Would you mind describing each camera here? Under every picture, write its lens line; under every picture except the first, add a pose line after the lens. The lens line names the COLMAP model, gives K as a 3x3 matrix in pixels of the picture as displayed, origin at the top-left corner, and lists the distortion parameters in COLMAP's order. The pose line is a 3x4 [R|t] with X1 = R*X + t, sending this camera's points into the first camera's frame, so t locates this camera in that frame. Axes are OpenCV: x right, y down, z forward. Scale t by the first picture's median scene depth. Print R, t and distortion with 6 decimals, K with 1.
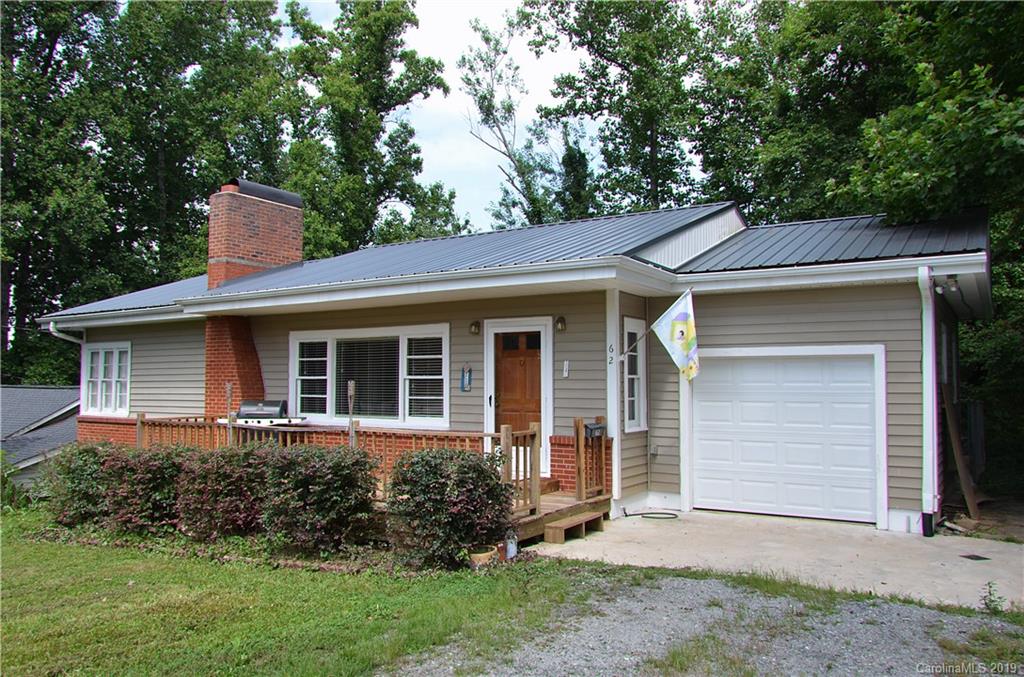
lens RADIAL K [[783.3, 0, 512.9], [0, 783.3, 335.1], [0, 0, 1]] dist [-0.011472, -0.000258]
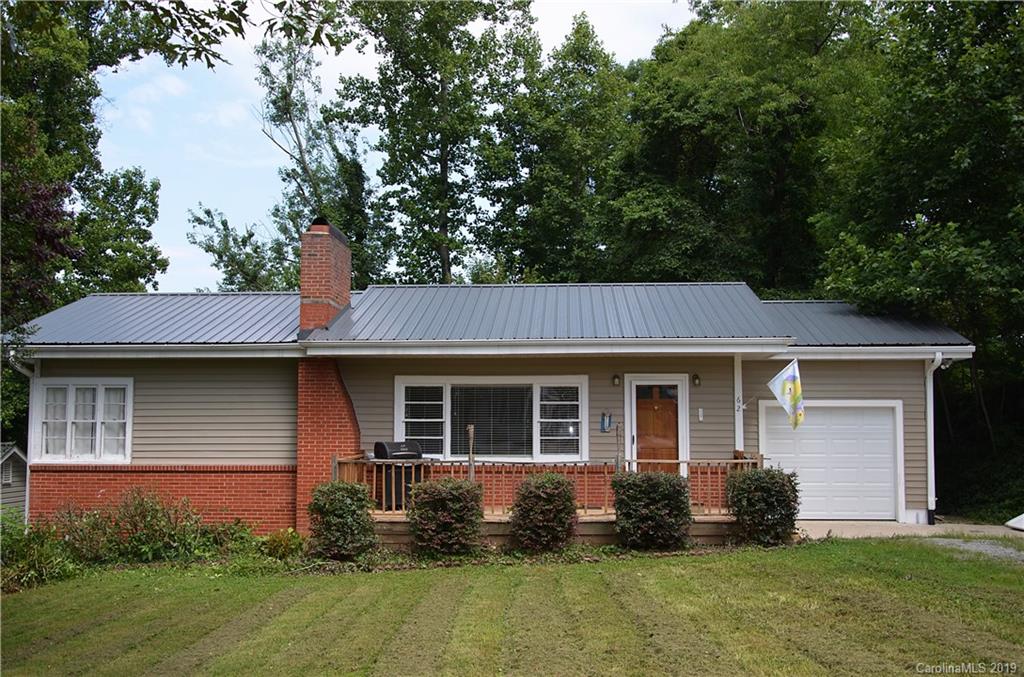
lens RADIAL K [[1047.2, 0, 511.2], [0, 1047.2, 341.4], [0, 0, 1]] dist [-0.000518, 0.000000]
pose [[0.883307, 0.039155, 0.467157, -0.920255], [-0.029757, 0.999179, -0.027481, -0.018831], [-0.467849, 0.010373, 0.883747, -0.350940]]
